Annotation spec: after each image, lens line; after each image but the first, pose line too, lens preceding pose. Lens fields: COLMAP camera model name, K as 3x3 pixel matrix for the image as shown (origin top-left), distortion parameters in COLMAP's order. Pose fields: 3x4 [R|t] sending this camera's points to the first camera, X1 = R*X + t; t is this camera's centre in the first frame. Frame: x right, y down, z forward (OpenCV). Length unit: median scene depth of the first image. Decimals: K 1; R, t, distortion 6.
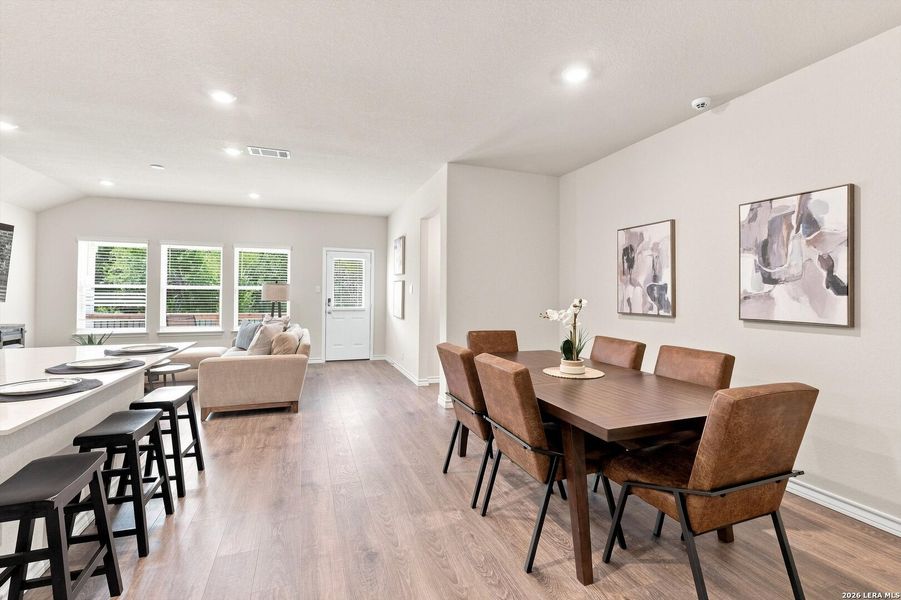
lens RADIAL K [[397.6, 0, 455.0], [0, 397.6, 289.6], [0, 0, 1]] dist [-0.002821, -0.000226]
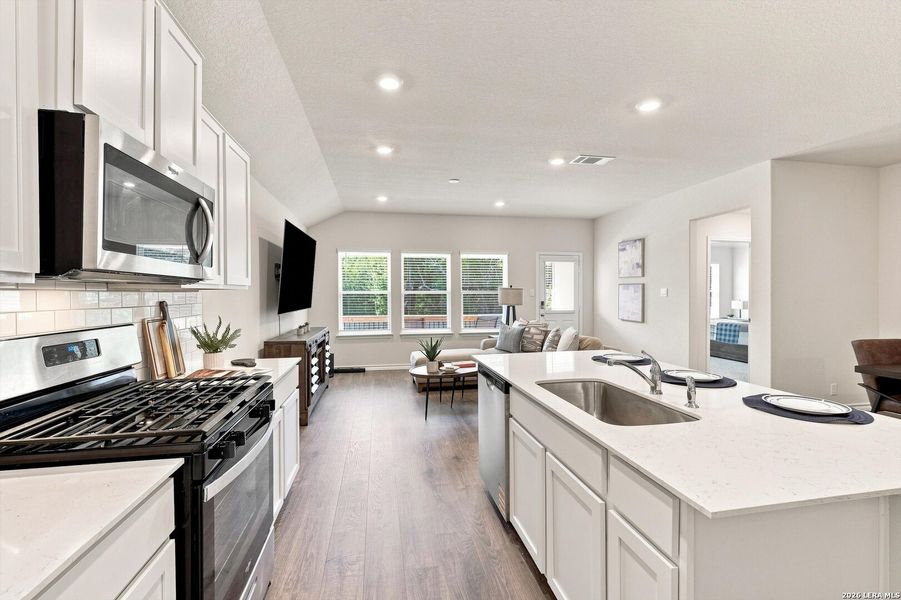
lens RADIAL K [[397.6, 0, 454.5], [0, 397.6, 291.1], [0, 0, 1]] dist [-0.002821, -0.000226]
pose [[0.986051, -0.010280, -0.166128, -0.728749], [0.010992, 0.999934, 0.003364, -0.020756], [0.166083, -0.005143, 0.986098, -0.073497]]
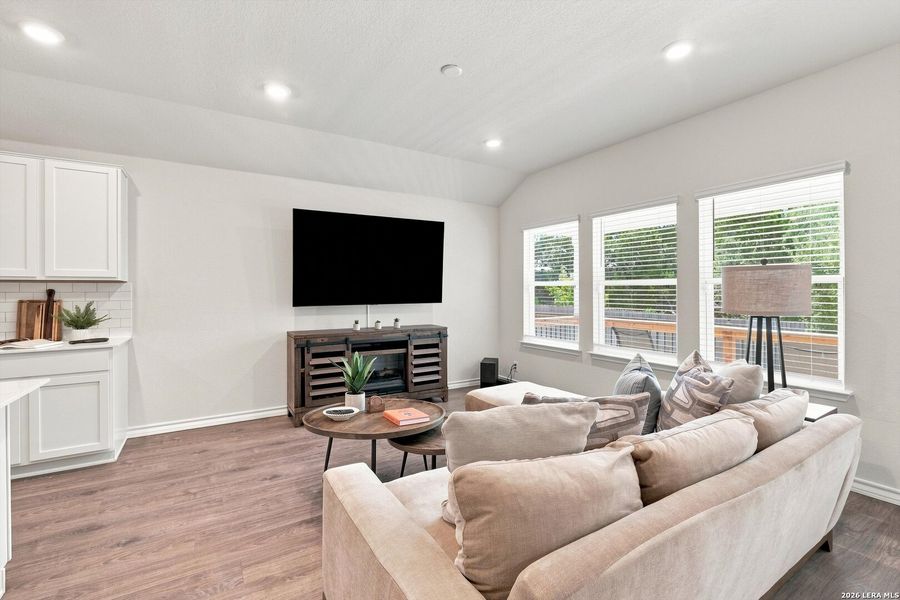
lens RADIAL K [[397.2, 0, 447.5], [0, 397.2, 291.7], [0, 0, 1]] dist [-0.002821, -0.000226]
pose [[0.190548, -0.003783, -0.981671, -0.253423], [0.012784, 0.999917, -0.001371, 0.008338], [0.981595, -0.012289, 0.190581, 1.107556]]
